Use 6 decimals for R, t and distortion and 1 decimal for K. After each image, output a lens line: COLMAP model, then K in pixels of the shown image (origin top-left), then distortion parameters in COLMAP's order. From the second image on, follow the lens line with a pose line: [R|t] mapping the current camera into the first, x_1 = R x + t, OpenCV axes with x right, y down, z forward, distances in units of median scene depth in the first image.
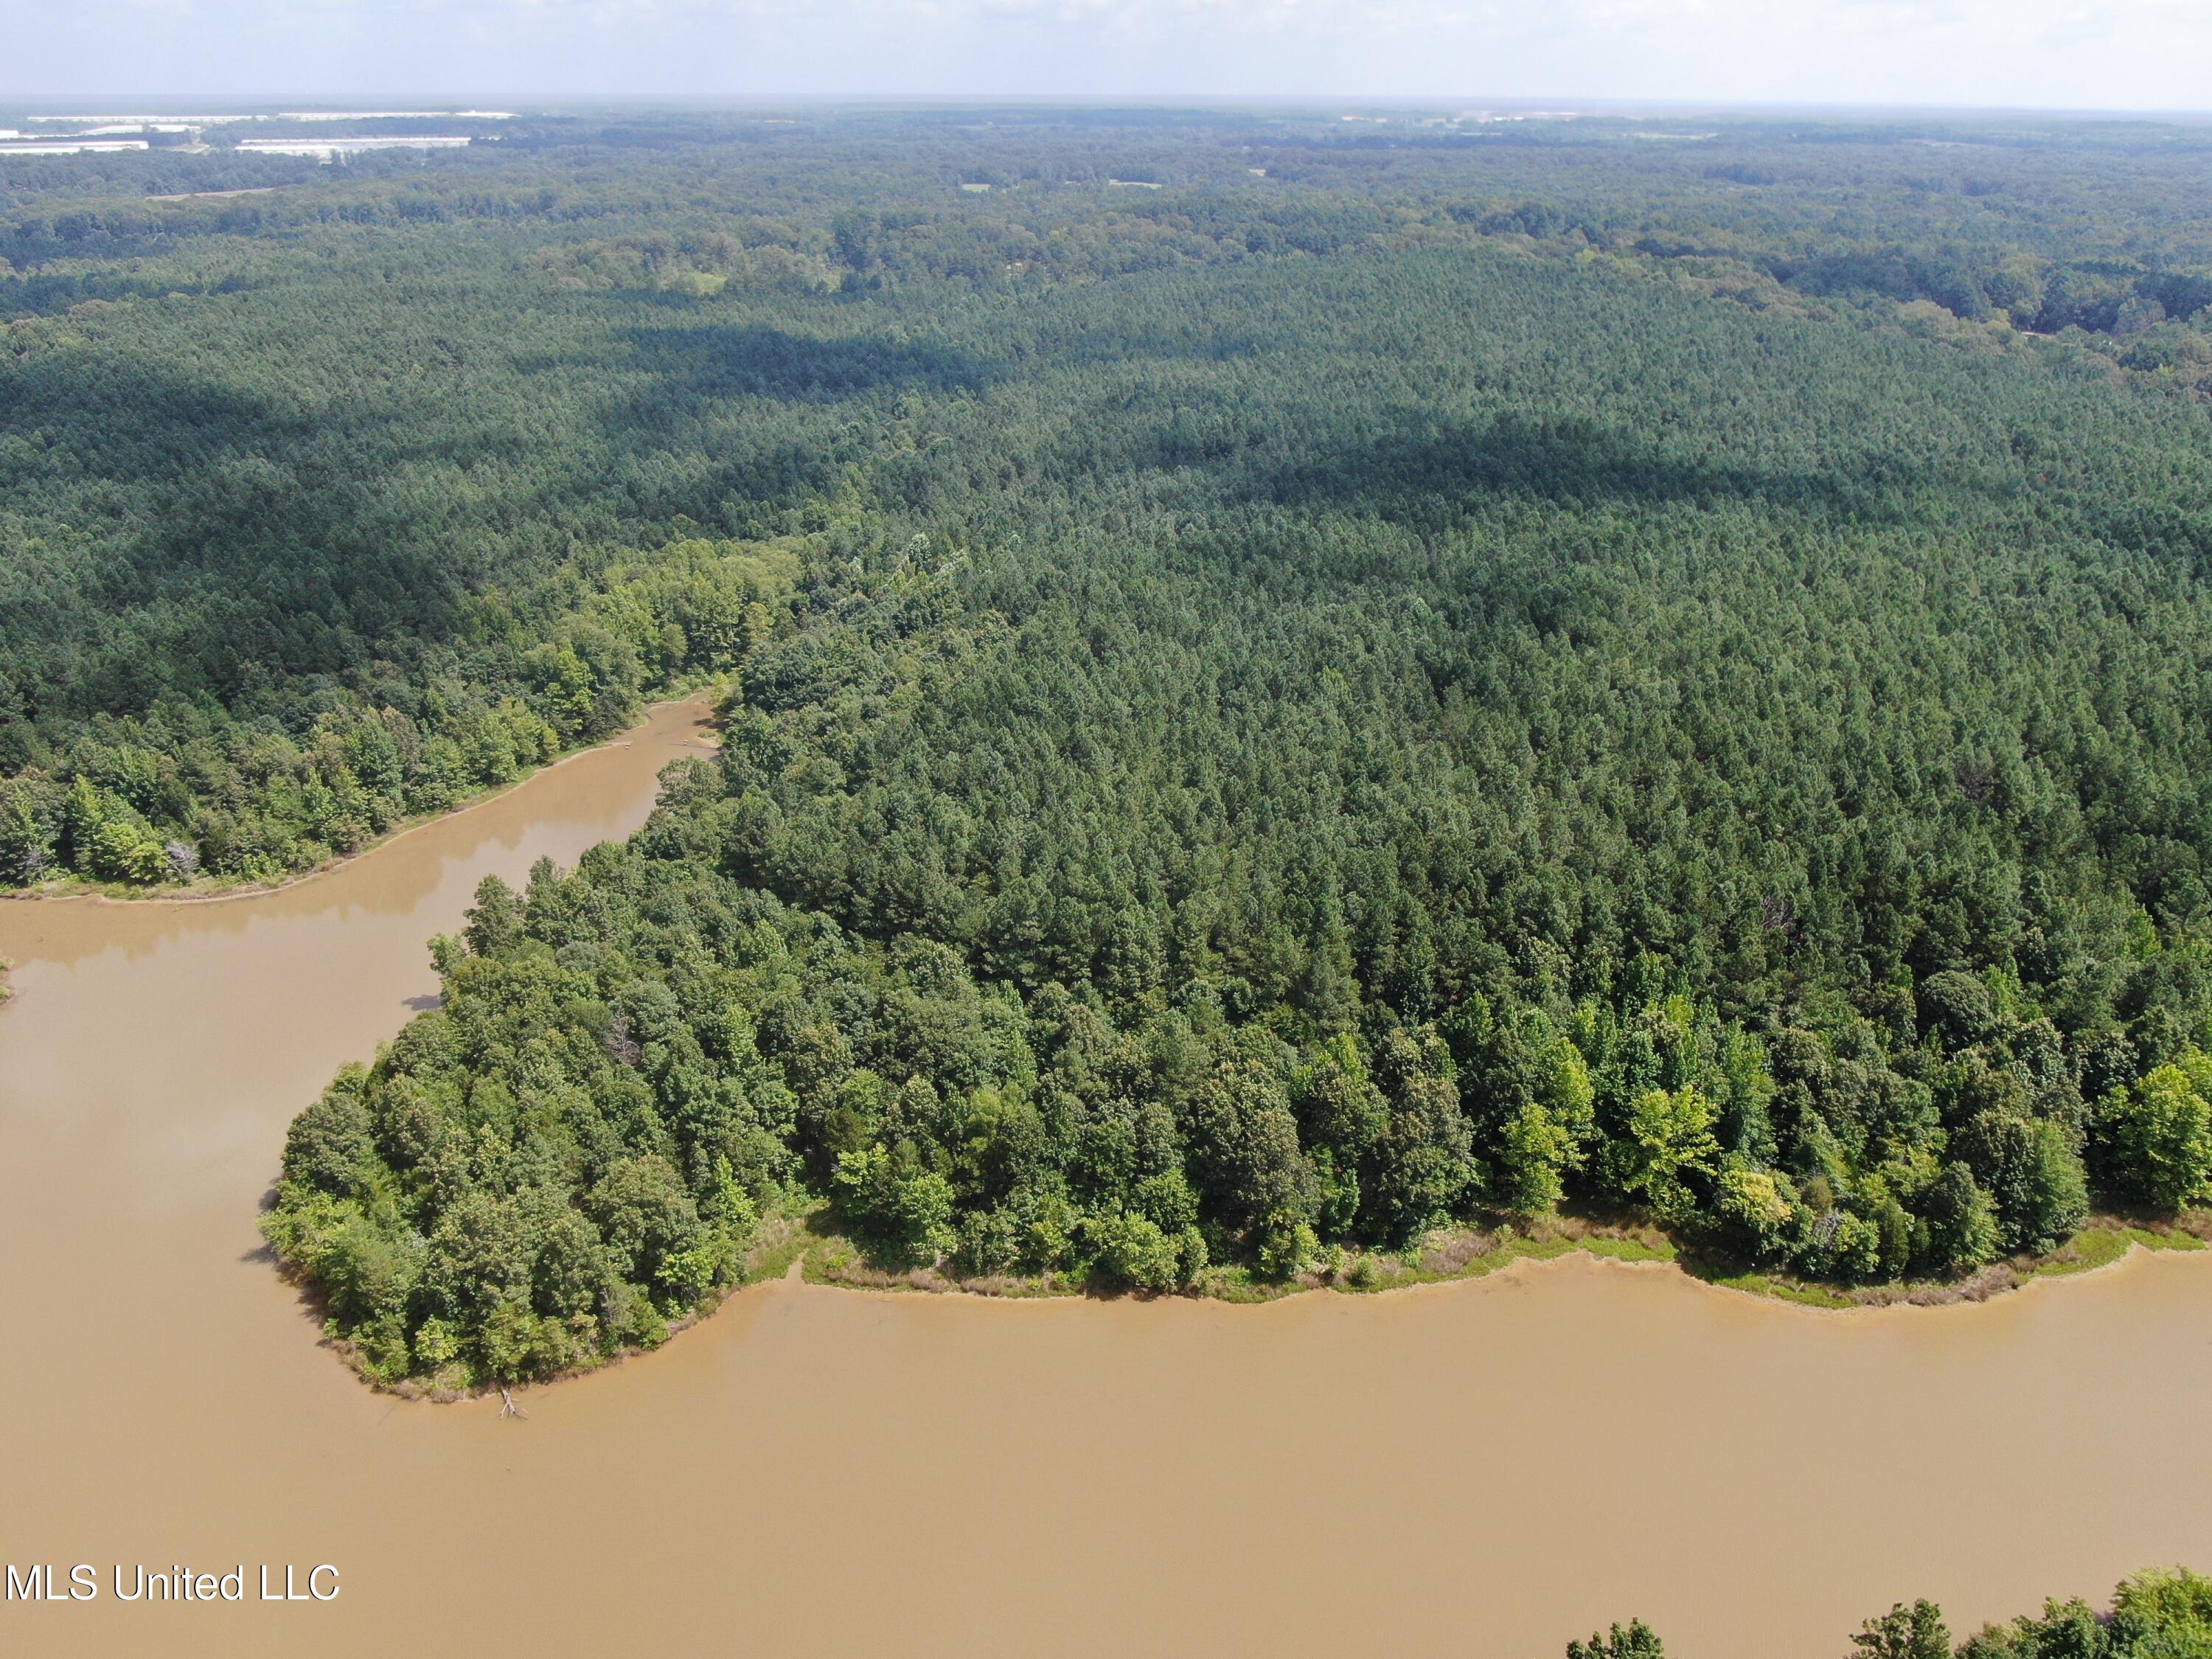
lens RADIAL K [[1598.8, 0, 1104.0], [0, 1598.8, 815.2], [0, 0, 1]] dist [-0.017883, 0.007722]
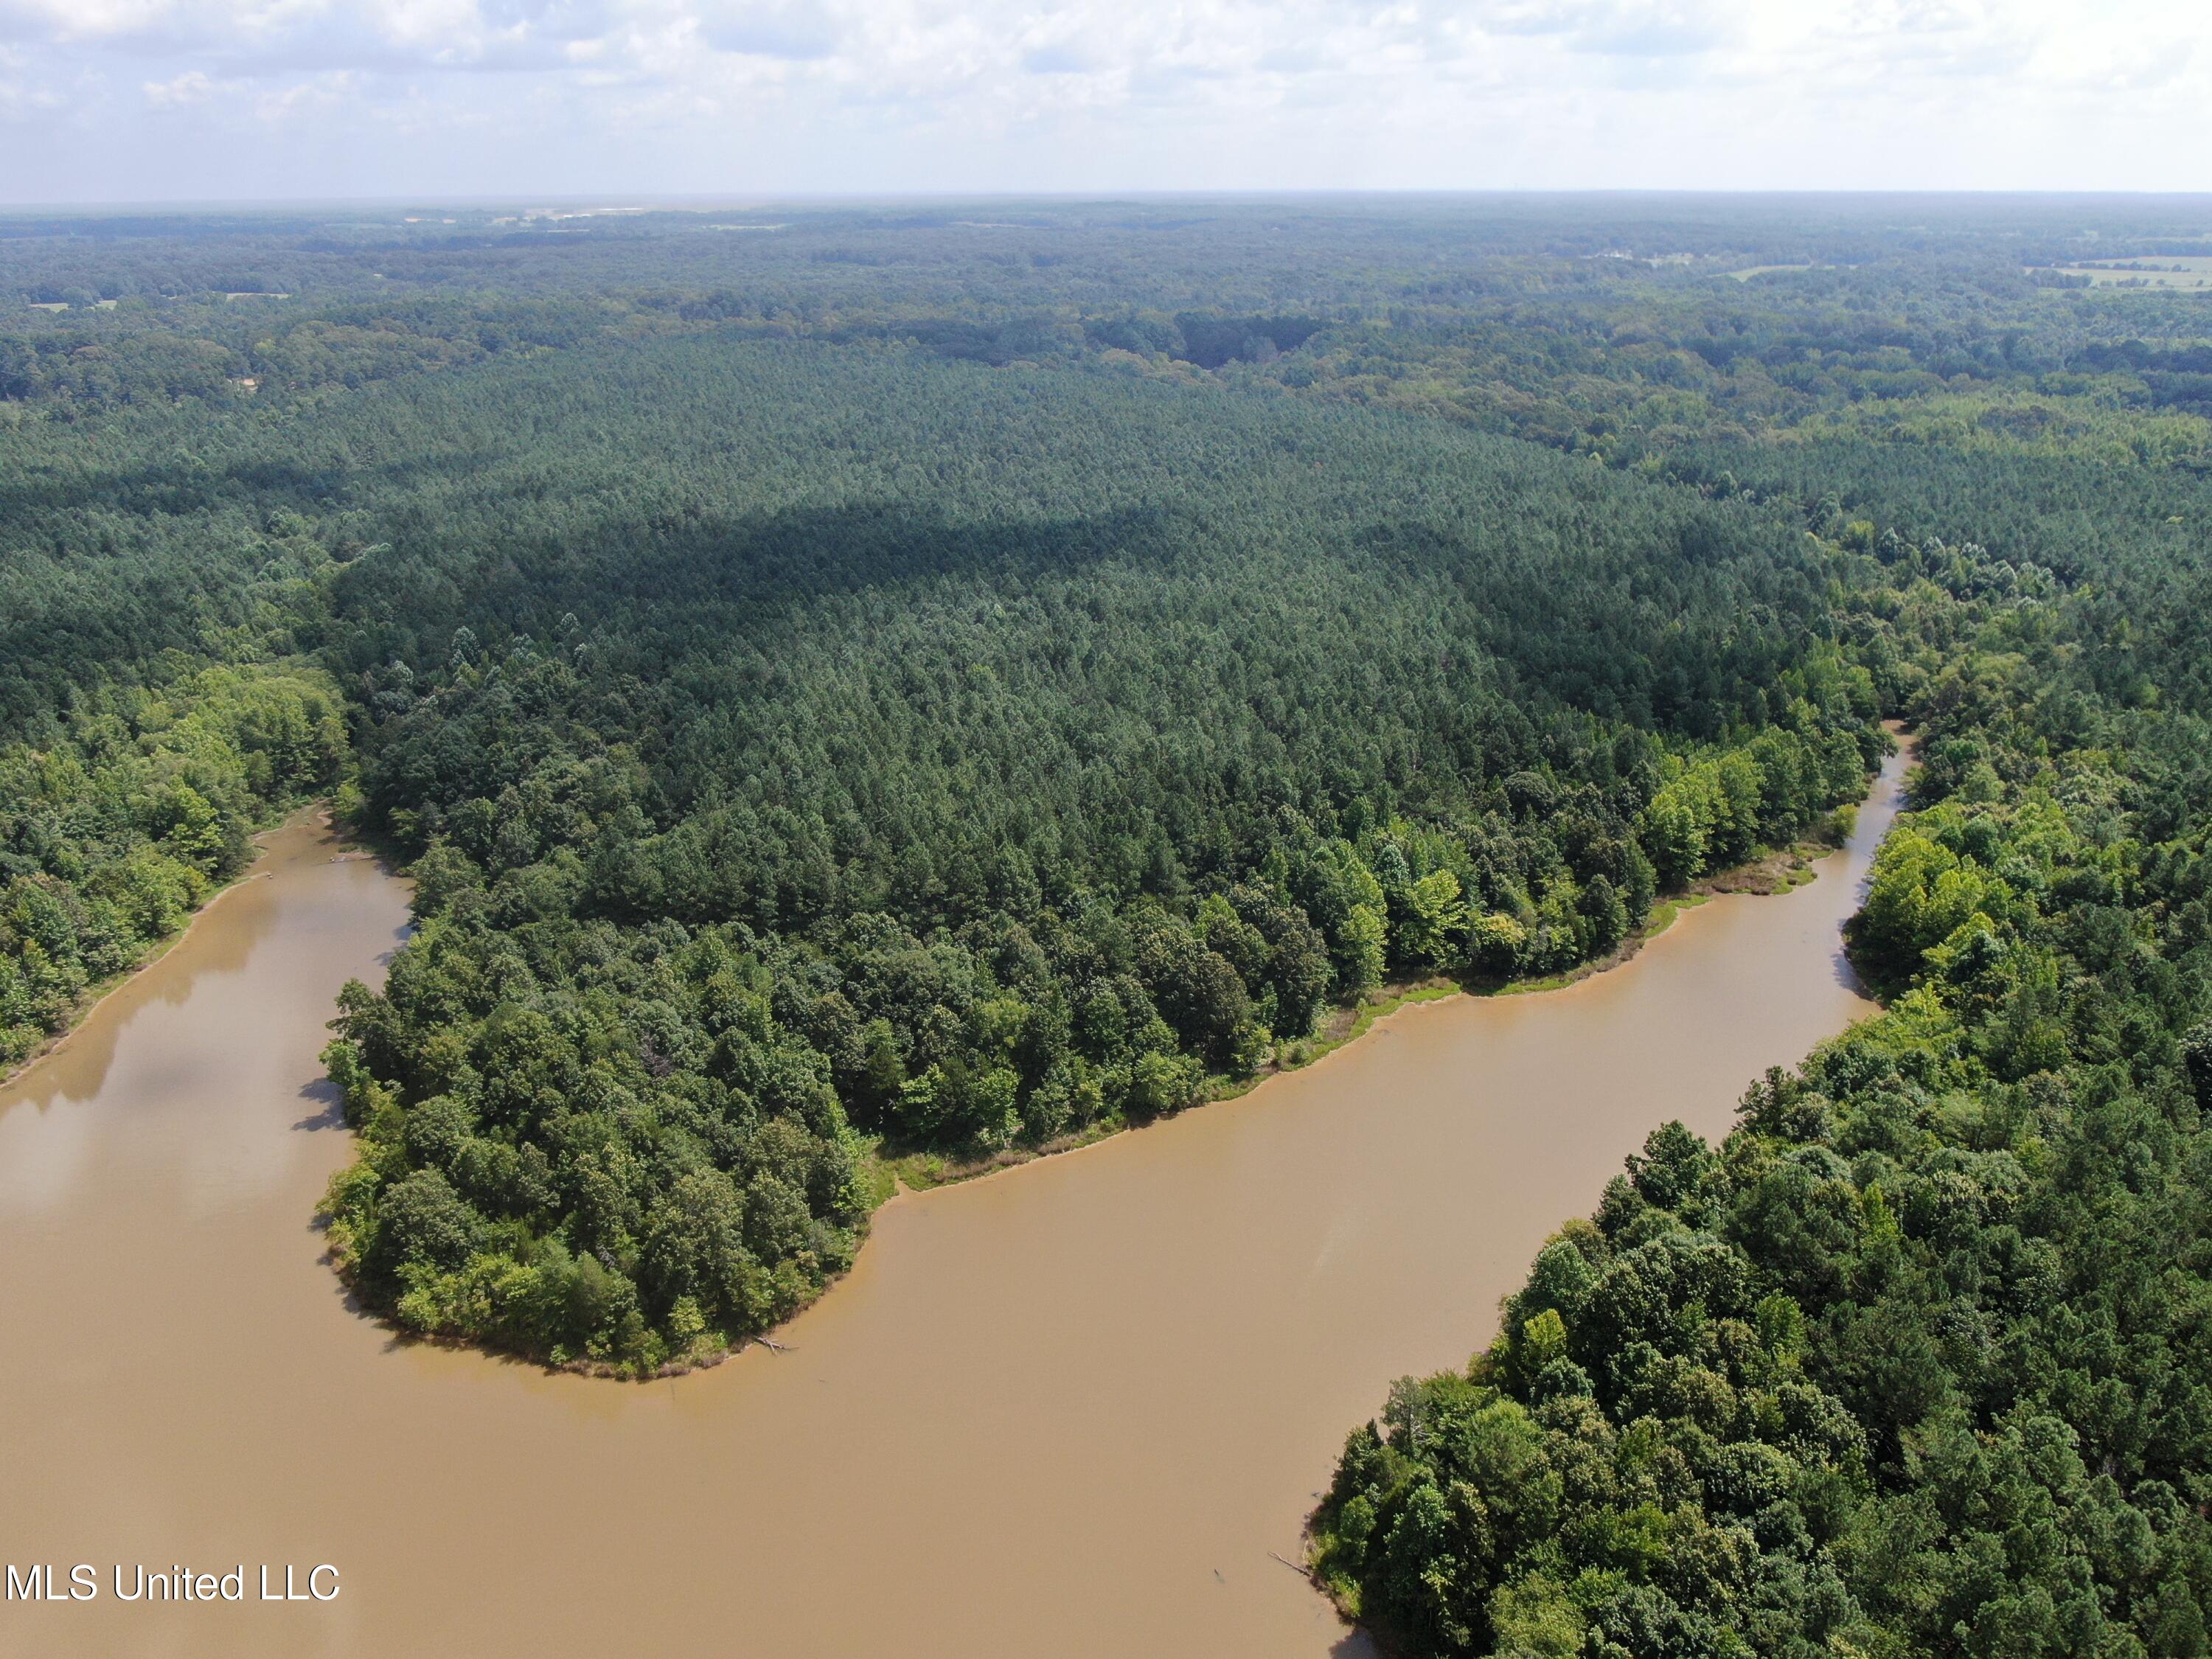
lens RADIAL K [[1598.8, 0, 1104.1], [0, 1598.8, 817.0], [0, 0, 1]] dist [-0.017883, 0.007722]
pose [[0.855722, -0.201724, 0.476495, -0.361945], [0.225534, 0.974207, 0.007401, 0.031180], [-0.465697, 0.101133, 0.879146, -0.072068]]
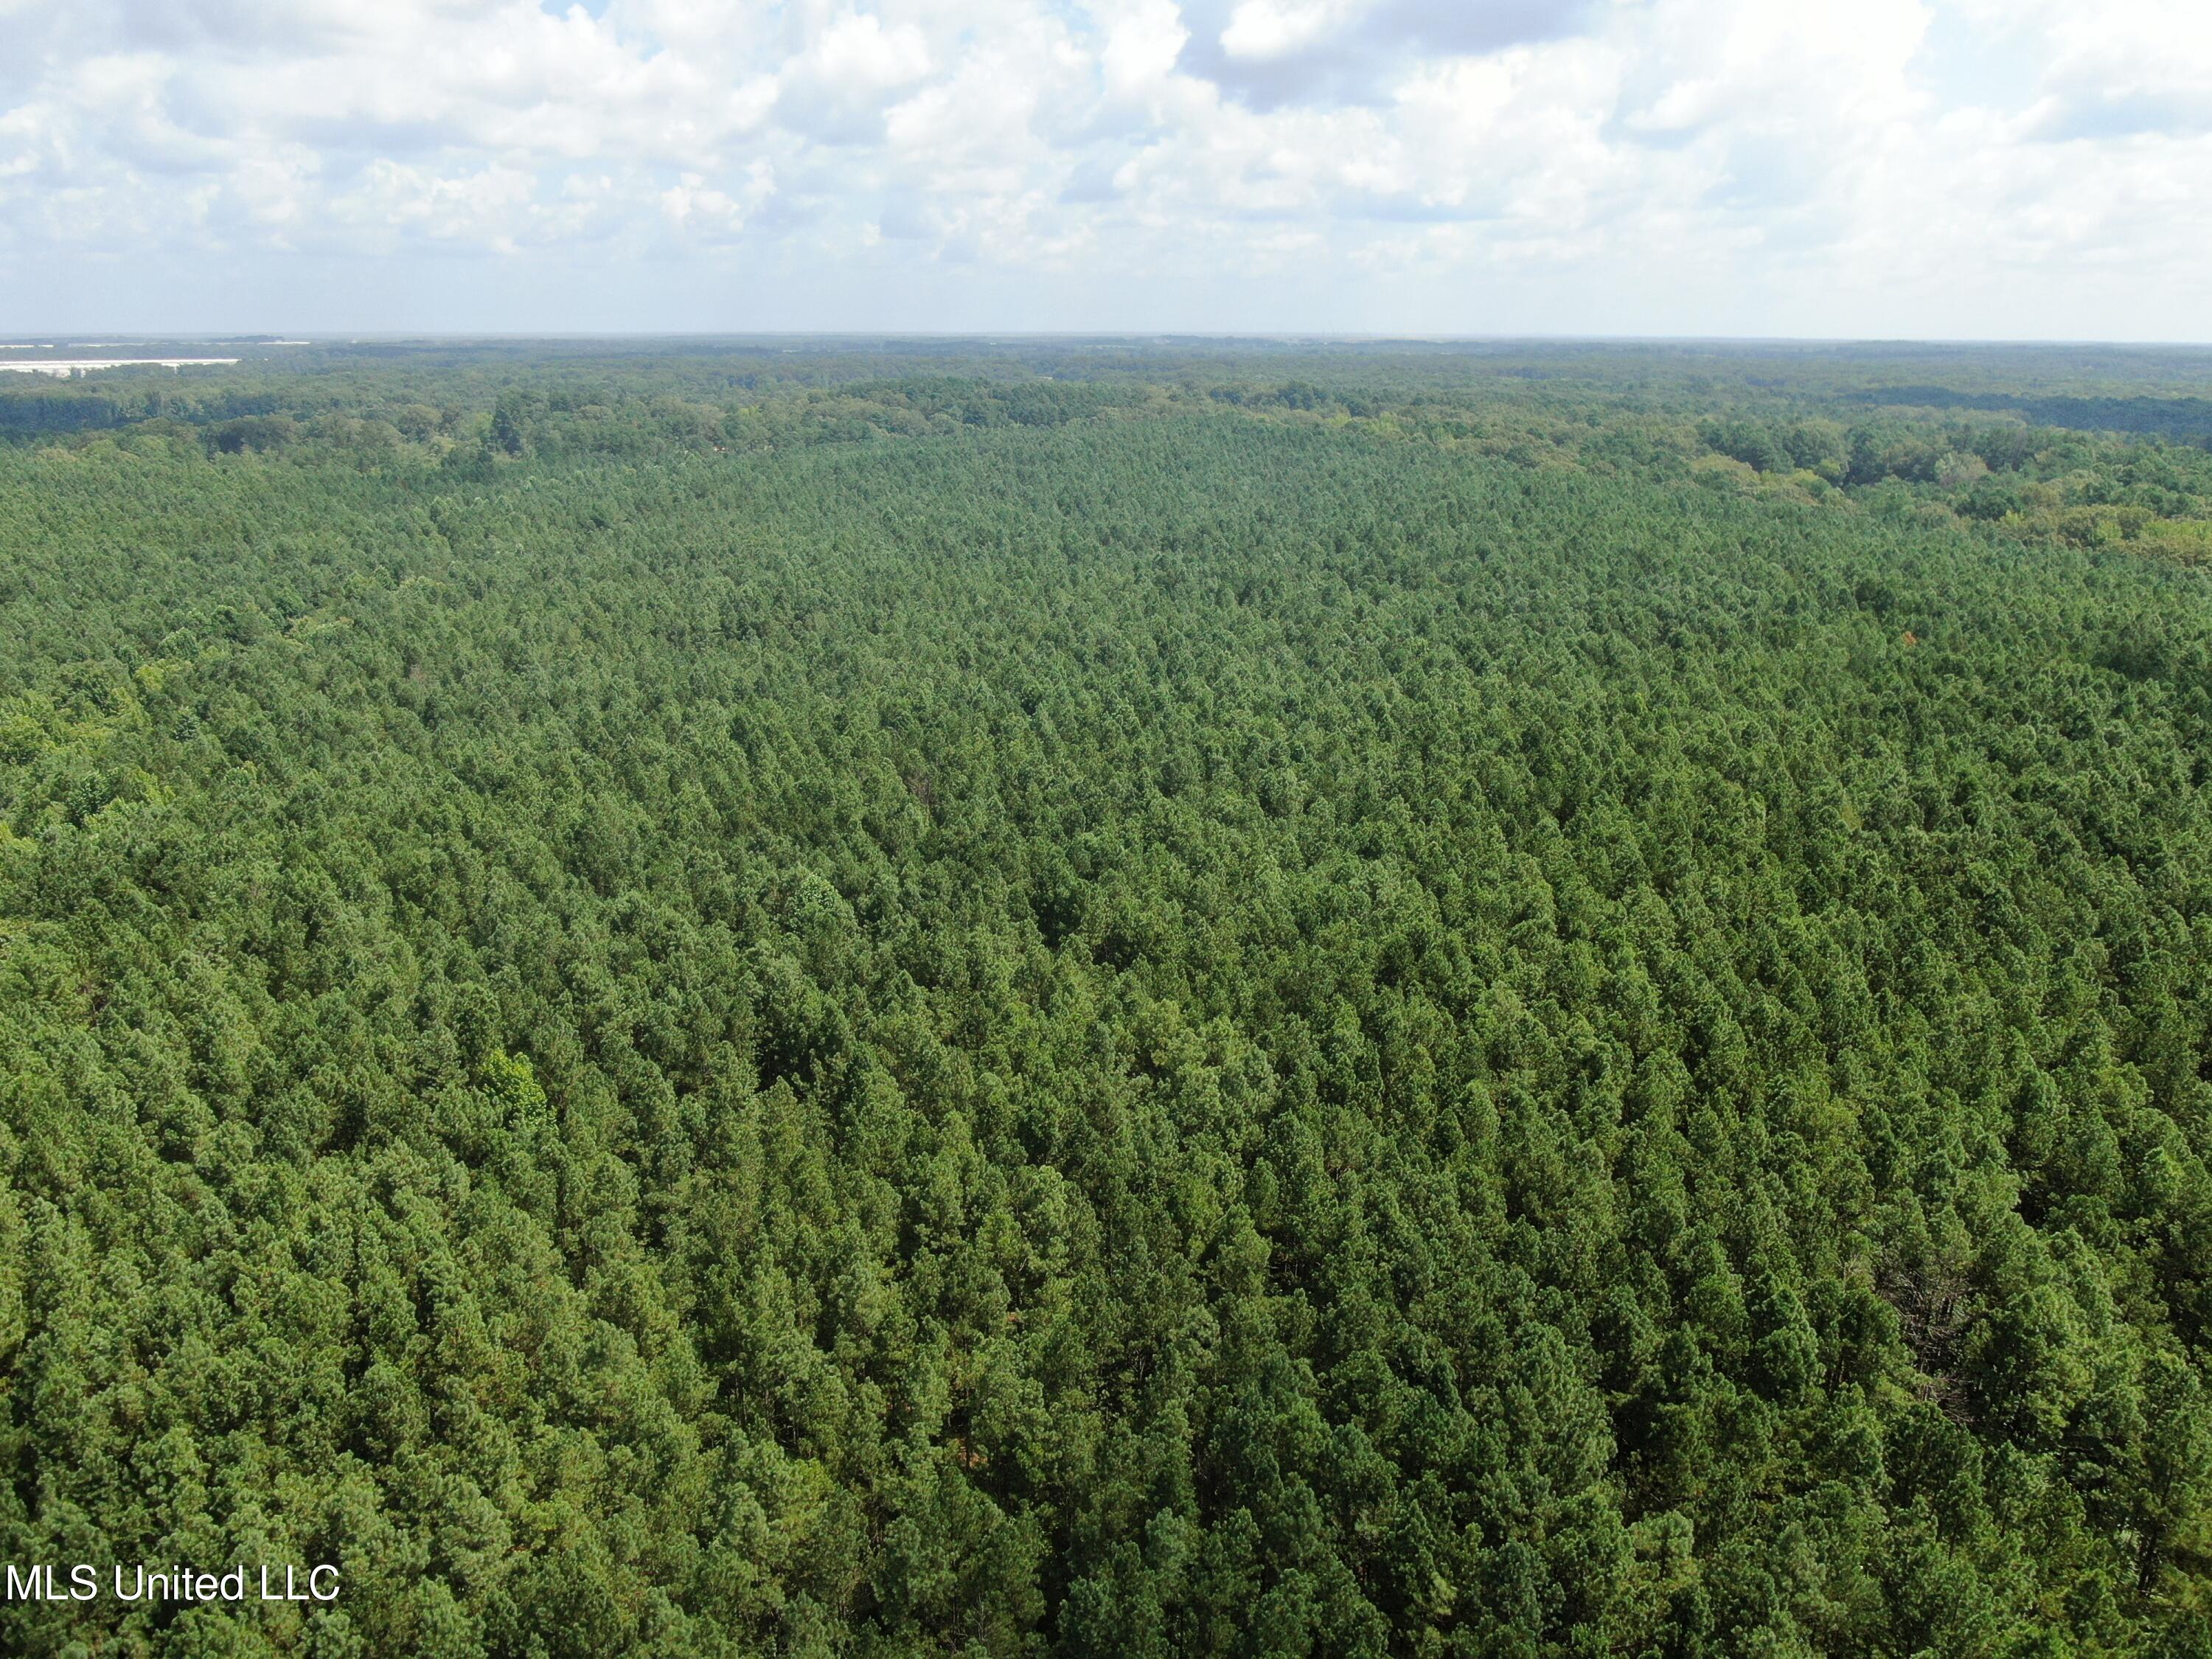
lens RADIAL K [[1598.8, 0, 1095.8], [0, 1598.8, 827.1], [0, 0, 1]] dist [-0.017883, 0.007722]
pose [[0.995842, -0.031351, 0.085531, 0.261842], [0.041678, 0.991684, -0.121764, -0.091302], [-0.081002, 0.124823, 0.988867, 0.522579]]
